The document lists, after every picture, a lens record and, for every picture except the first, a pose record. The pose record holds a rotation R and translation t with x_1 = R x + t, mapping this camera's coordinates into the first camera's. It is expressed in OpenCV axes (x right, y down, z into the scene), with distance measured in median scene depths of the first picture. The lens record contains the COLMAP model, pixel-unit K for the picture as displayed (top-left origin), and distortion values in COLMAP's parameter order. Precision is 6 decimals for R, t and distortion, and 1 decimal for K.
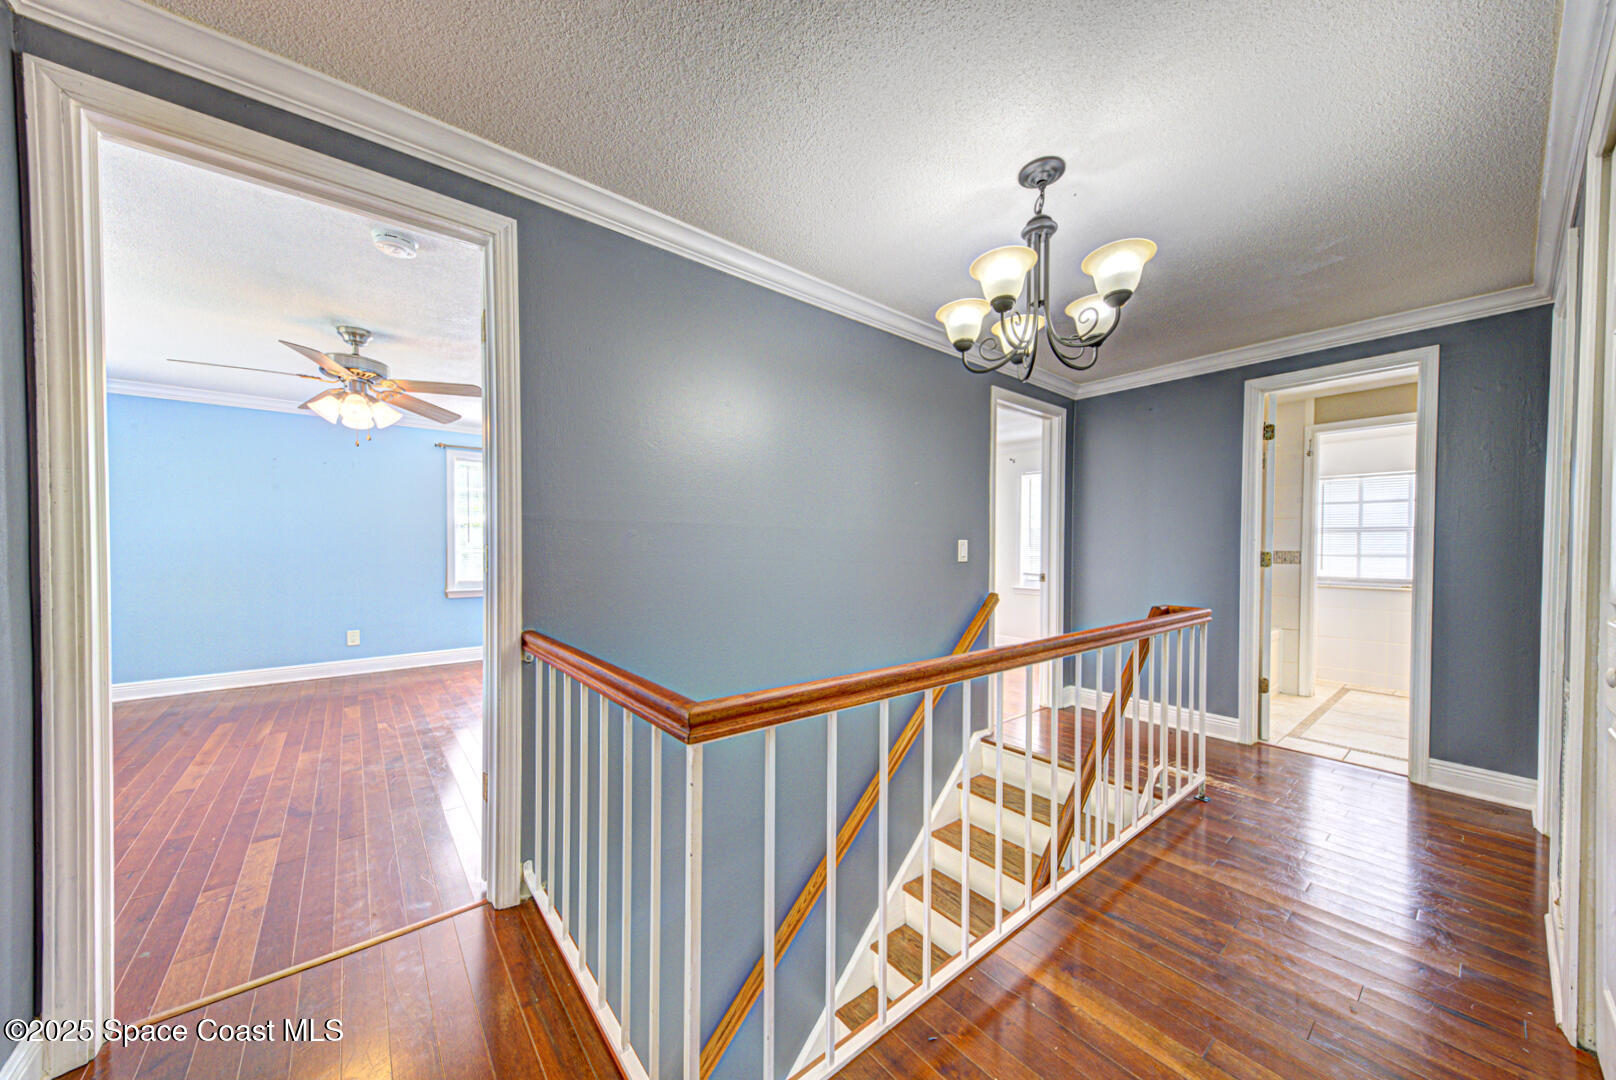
lens RADIAL K [[561.1, 0, 819.0], [0, 561.1, 551.0], [0, 0, 1]] dist [0.014590, -0.000376]
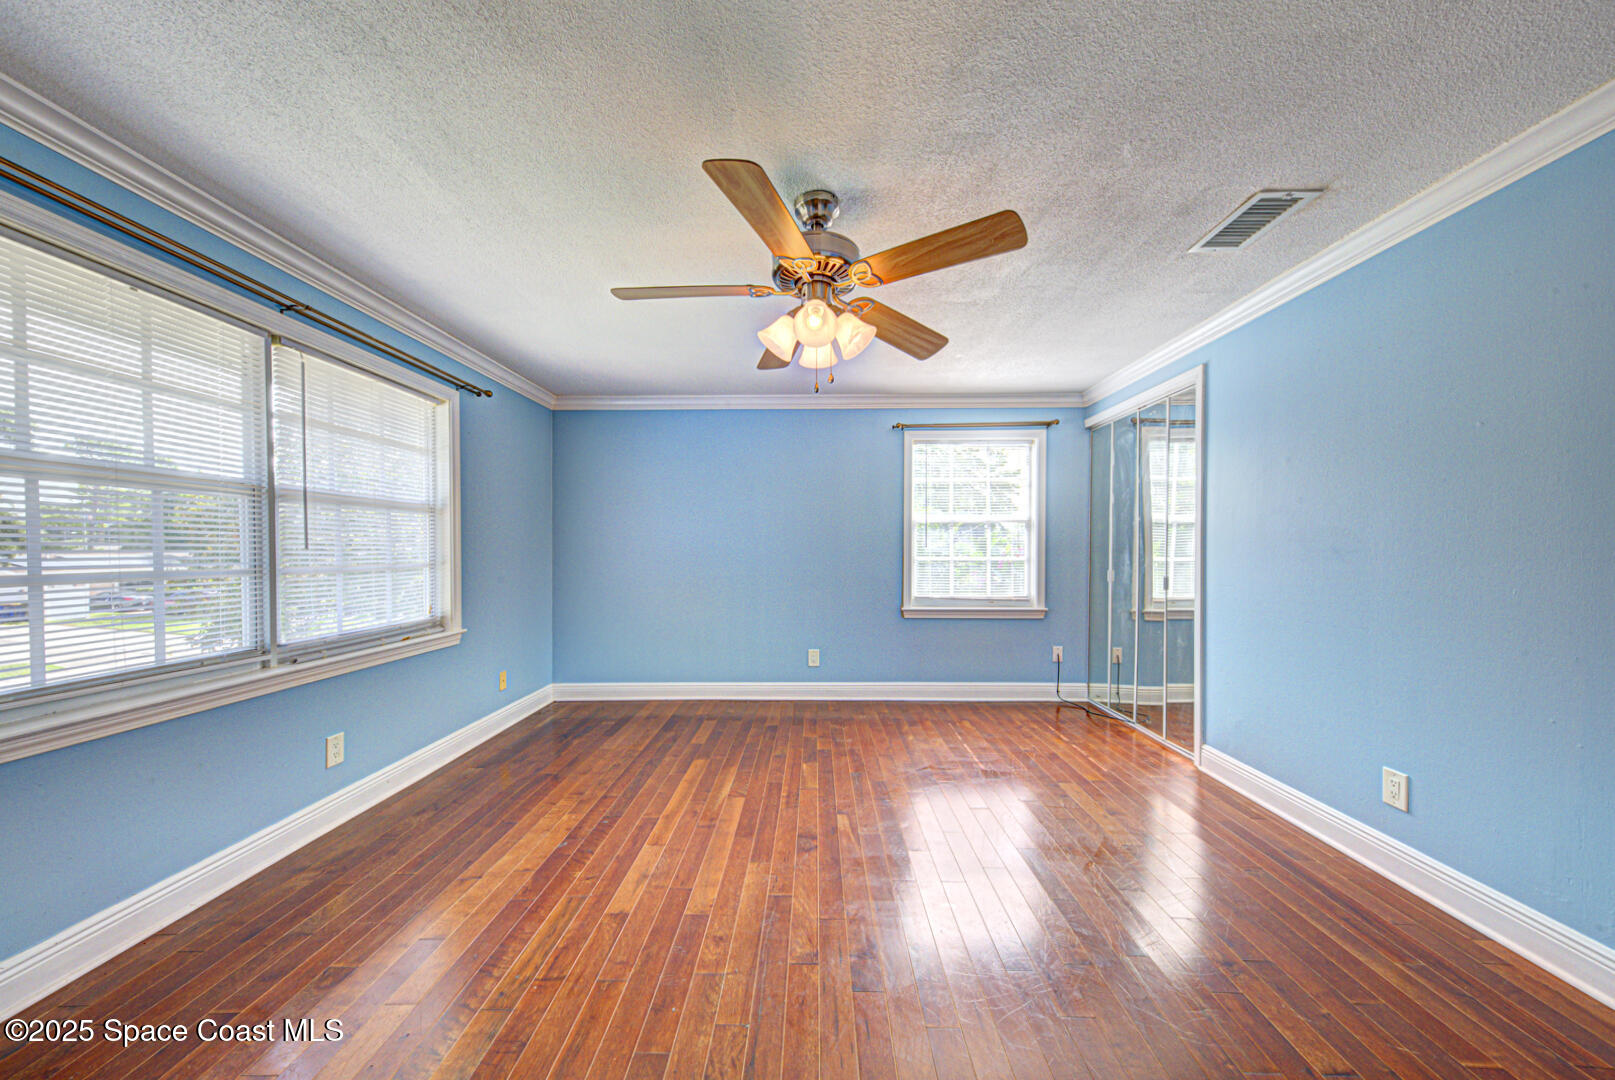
lens RADIAL K [[560.7, 0, 803.2], [0, 560.7, 553.8], [0, 0, 1]] dist [0.014590, -0.000376]
pose [[0.756329, 0.003353, -0.654183, -0.424291], [-0.008419, 0.999954, -0.004608, -0.003551], [0.654137, 0.008992, 0.756322, 0.527748]]
